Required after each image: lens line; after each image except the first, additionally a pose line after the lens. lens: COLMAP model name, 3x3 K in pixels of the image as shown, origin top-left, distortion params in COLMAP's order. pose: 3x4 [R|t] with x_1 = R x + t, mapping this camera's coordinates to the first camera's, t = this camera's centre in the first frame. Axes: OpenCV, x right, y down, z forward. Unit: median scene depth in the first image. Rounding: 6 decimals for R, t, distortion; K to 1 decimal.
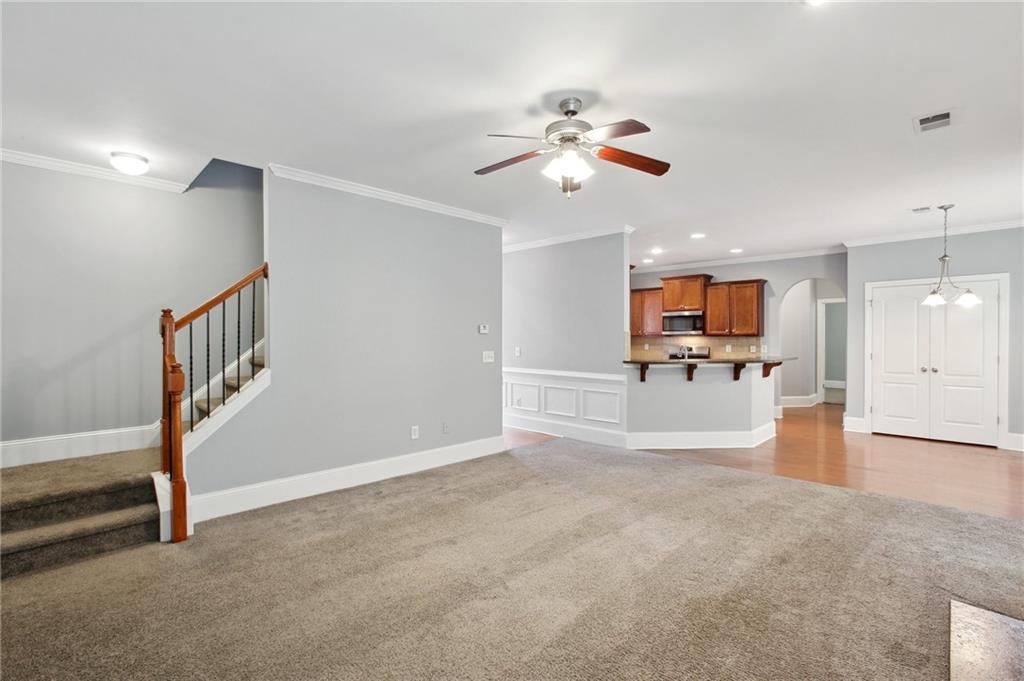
lens RADIAL K [[464.2, 0, 506.7], [0, 464.2, 334.3], [0, 0, 1]] dist [-0.032208, 0.005940]
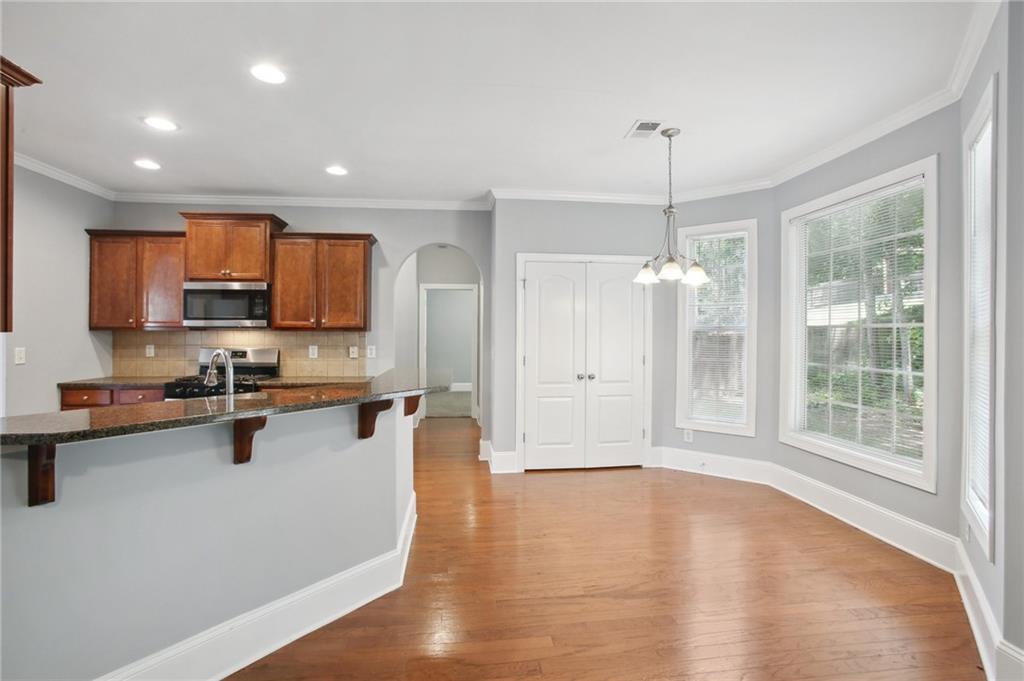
lens RADIAL K [[464.2, 0, 501.2], [0, 464.2, 335.6], [0, 0, 1]] dist [-0.032208, 0.005940]
pose [[0.629260, 0.000407, 0.777195, 0.191623], [-0.008723, 0.999941, 0.006539, 0.005072], [-0.777146, -0.010894, 0.629226, 0.481749]]
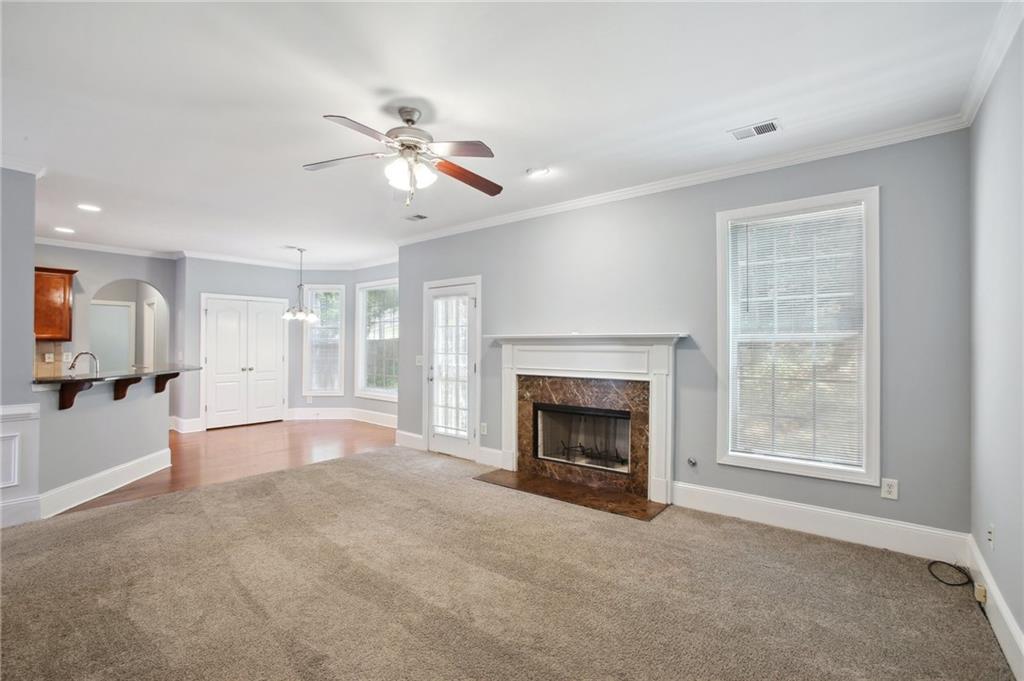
lens RADIAL K [[464.2, 0, 513.5], [0, 464.2, 338.7], [0, 0, 1]] dist [-0.032208, 0.005940]
pose [[-0.112508, 0.008734, 0.993612, -0.315633], [-0.010443, 0.999896, -0.009971, -0.000445], [-0.993596, -0.011498, -0.112405, 0.317592]]
